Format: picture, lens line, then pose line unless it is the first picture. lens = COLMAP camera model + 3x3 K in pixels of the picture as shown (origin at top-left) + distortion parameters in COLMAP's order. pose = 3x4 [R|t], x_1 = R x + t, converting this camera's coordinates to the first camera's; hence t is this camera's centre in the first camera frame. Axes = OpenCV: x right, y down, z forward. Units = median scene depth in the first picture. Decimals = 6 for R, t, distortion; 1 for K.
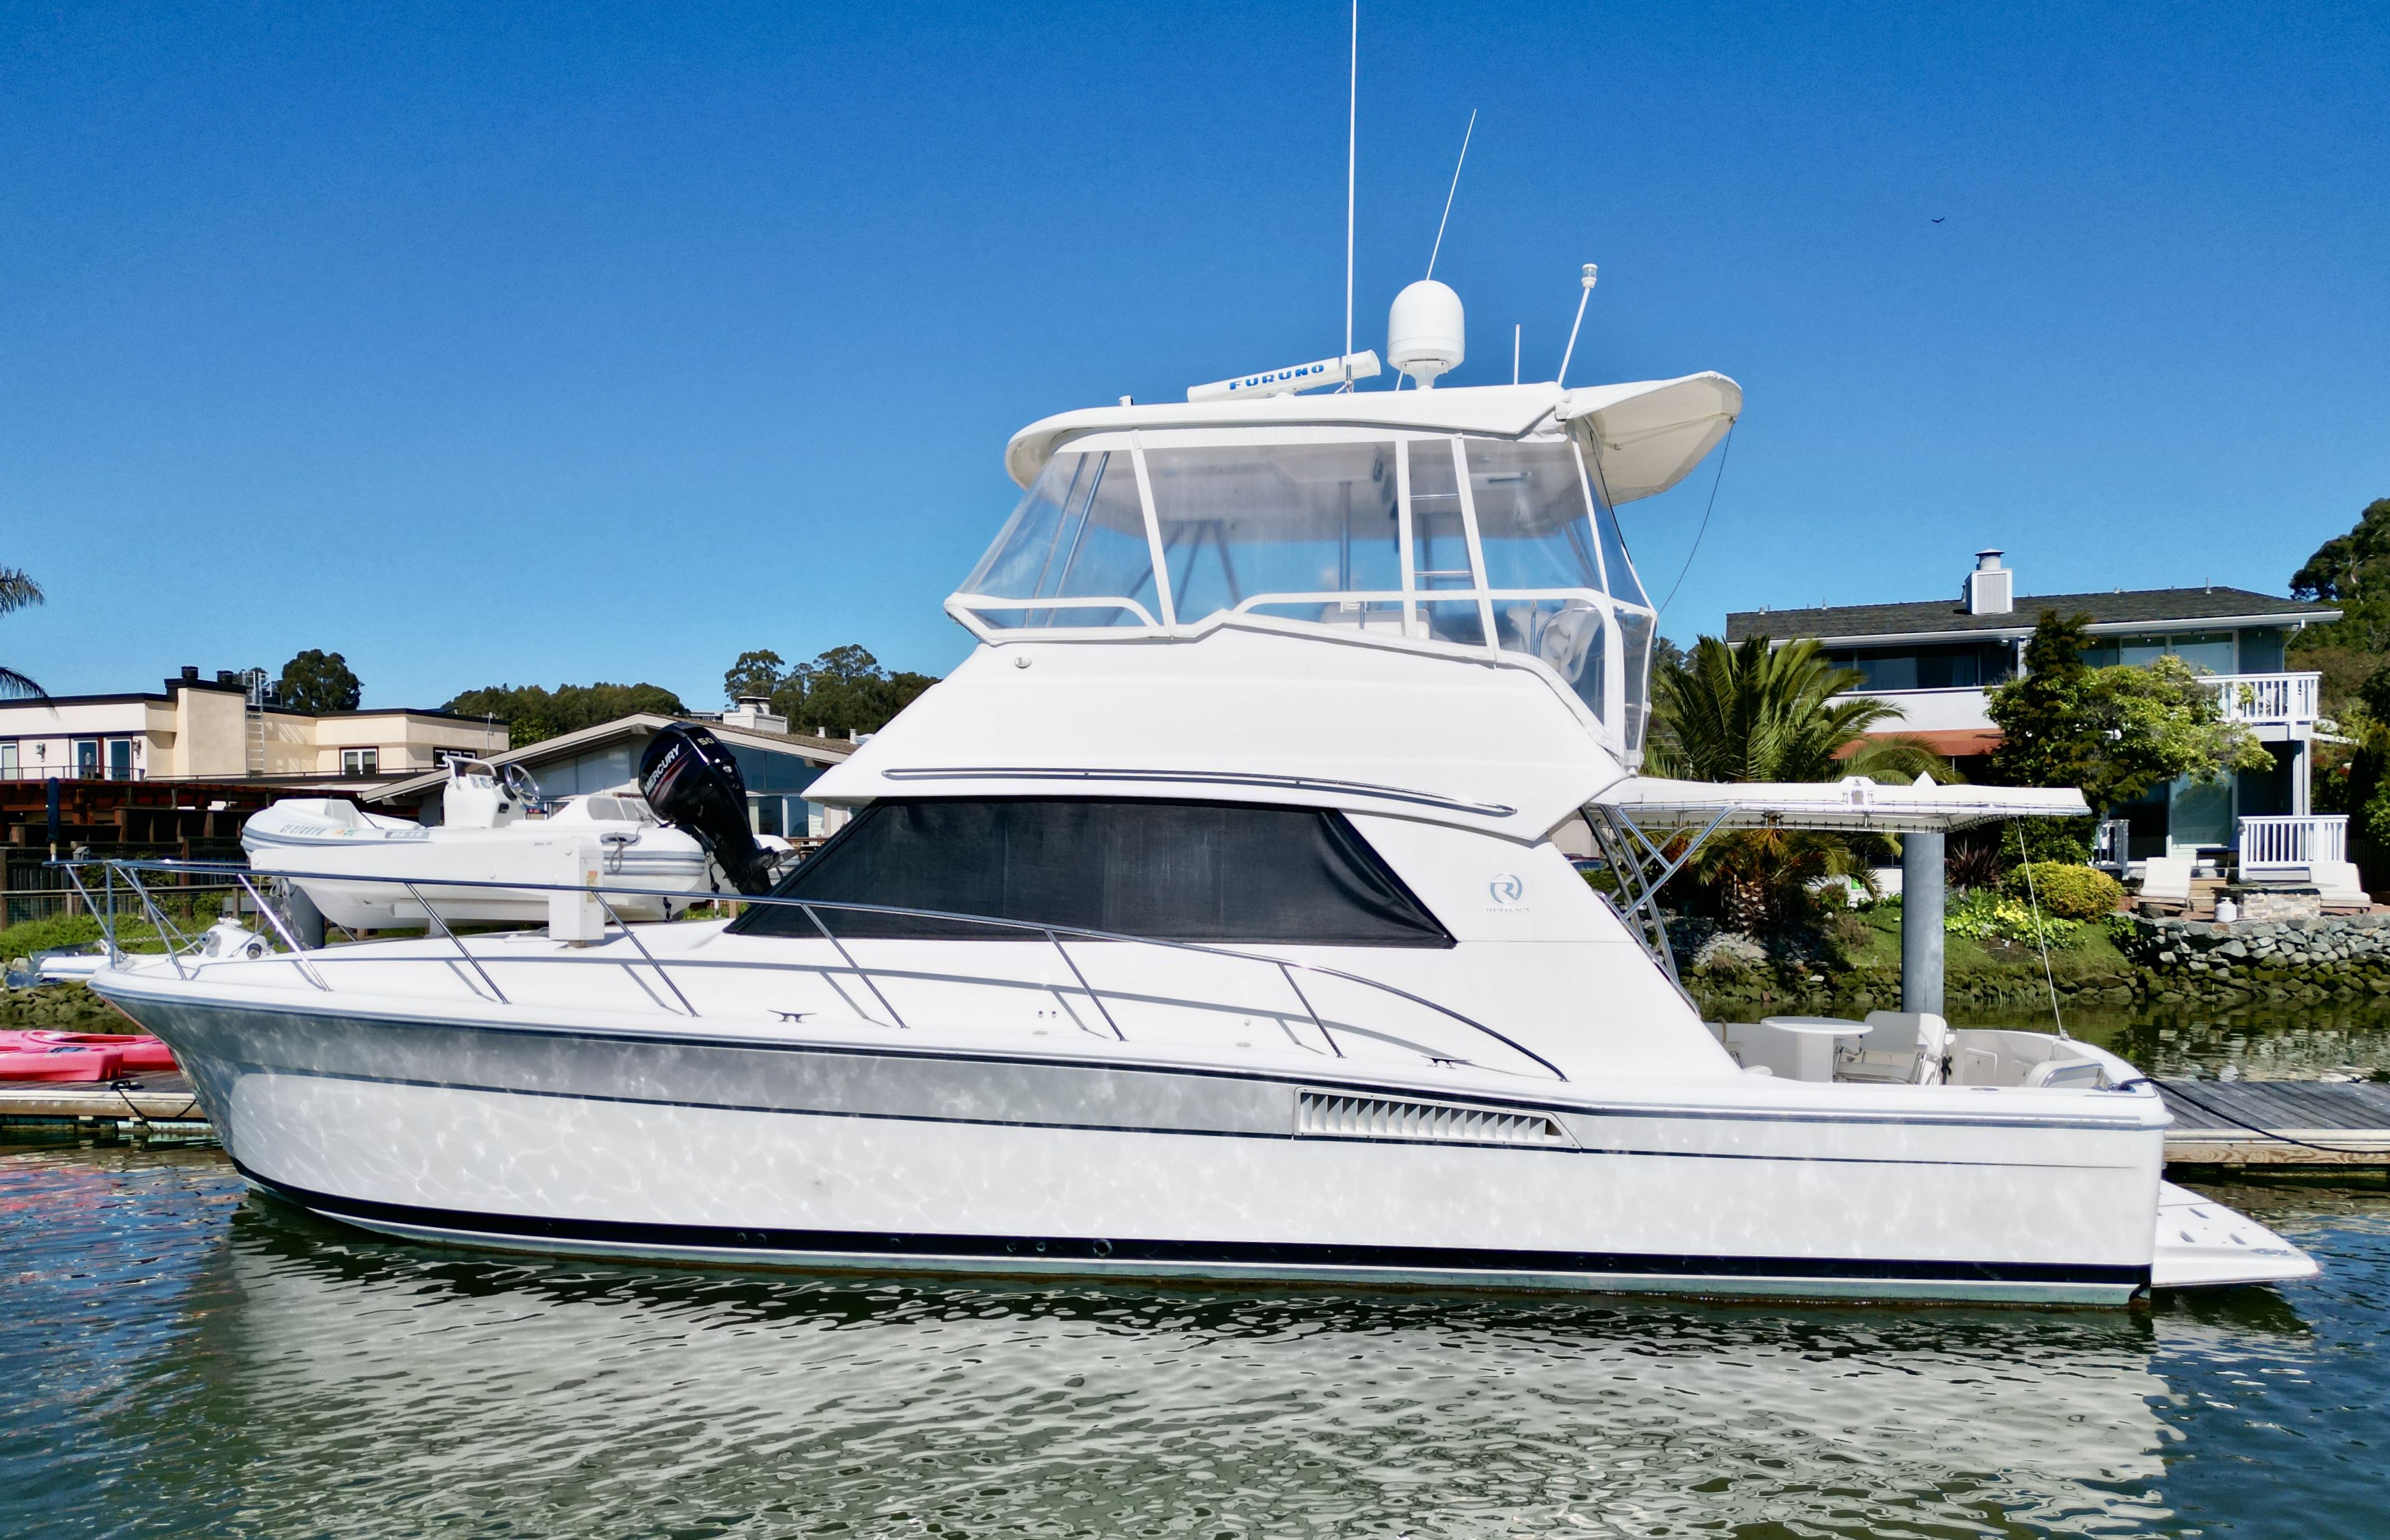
lens RADIAL K [[1759.0, 0, 1202.9], [0, 1759.0, 902.8], [0, 0, 1]] dist [0.073277, -0.076032]
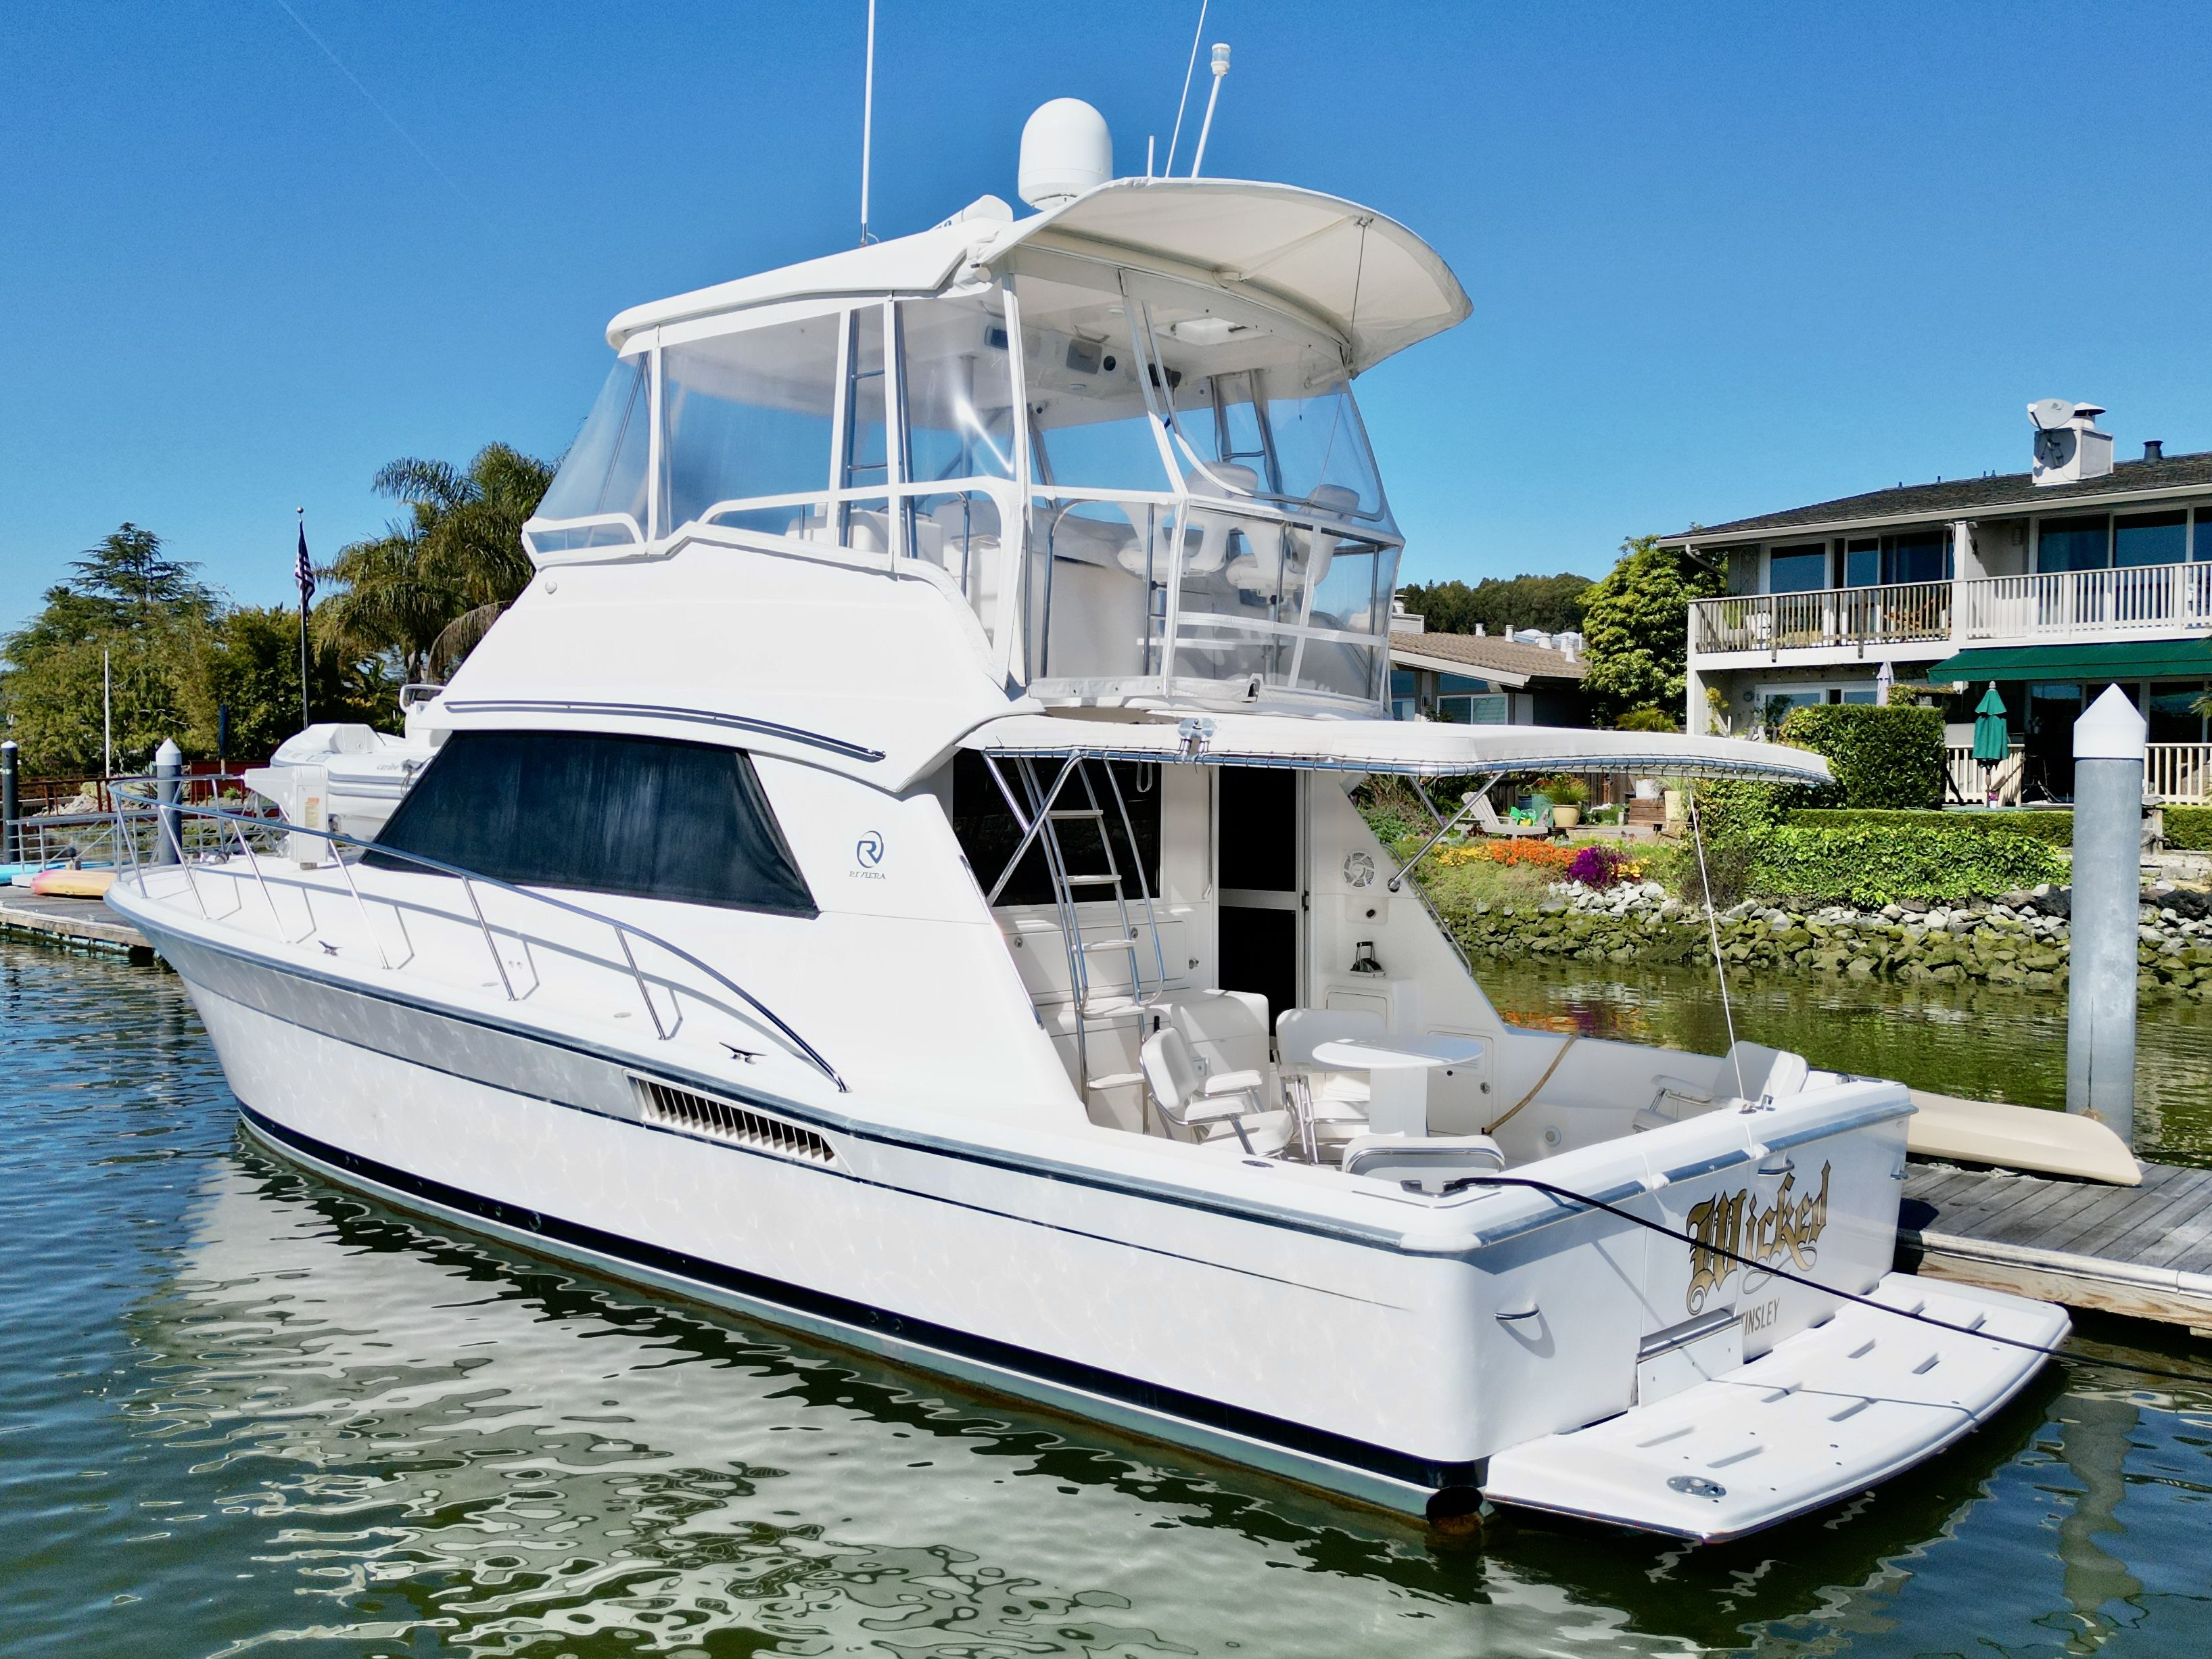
lens RADIAL K [[1891.4, 0, 1131.7], [0, 1891.4, 814.4], [0, 0, 1]] dist [0.076012, -0.002652]
pose [[0.854990, 0.029719, -0.517793, 0.686864], [-0.027239, 0.999552, 0.012392, -0.036398], [0.517929, 0.003509, 0.855416, 0.291991]]
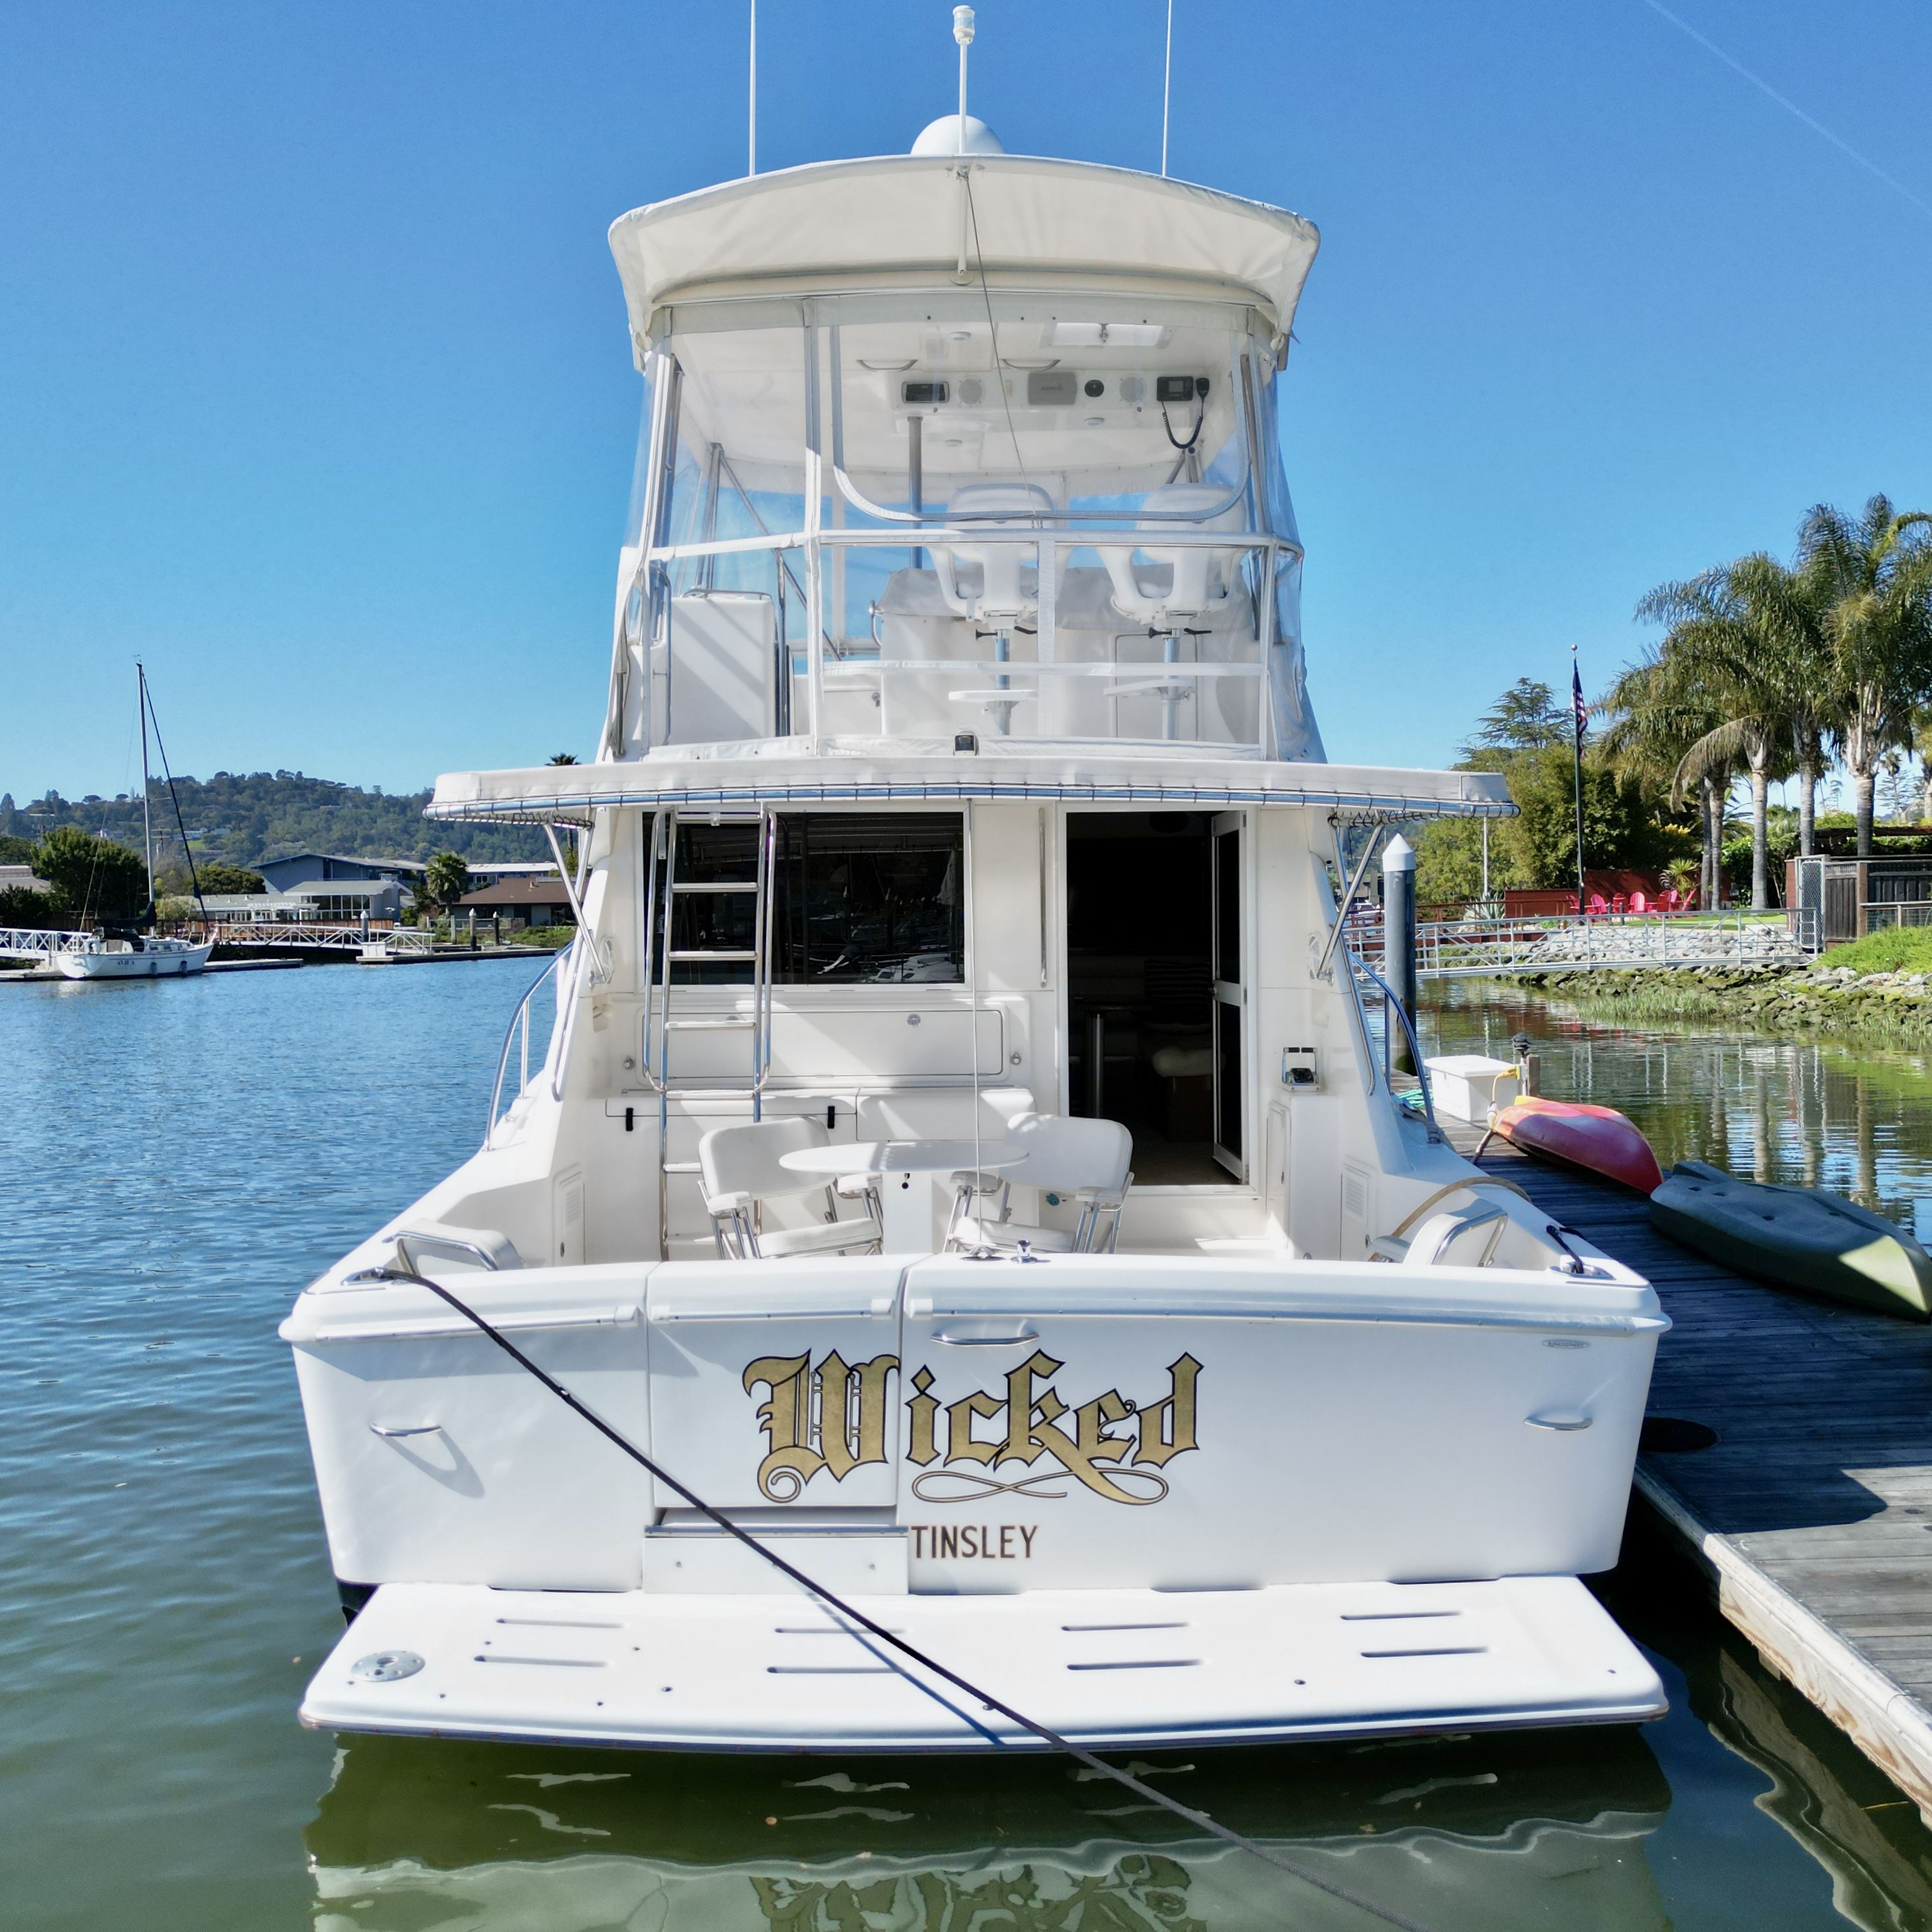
lens RADIAL K [[1919.3, 0, 1068.6], [0, 1919.3, 964.3], [0, 0, 1]] dist [0.009644, 0.003454]
pose [[0.226109, 0.035890, -0.973441, 1.044168], [-0.005966, 0.999353, 0.035459, -0.023173], [0.974084, -0.002210, 0.226177, 0.944222]]
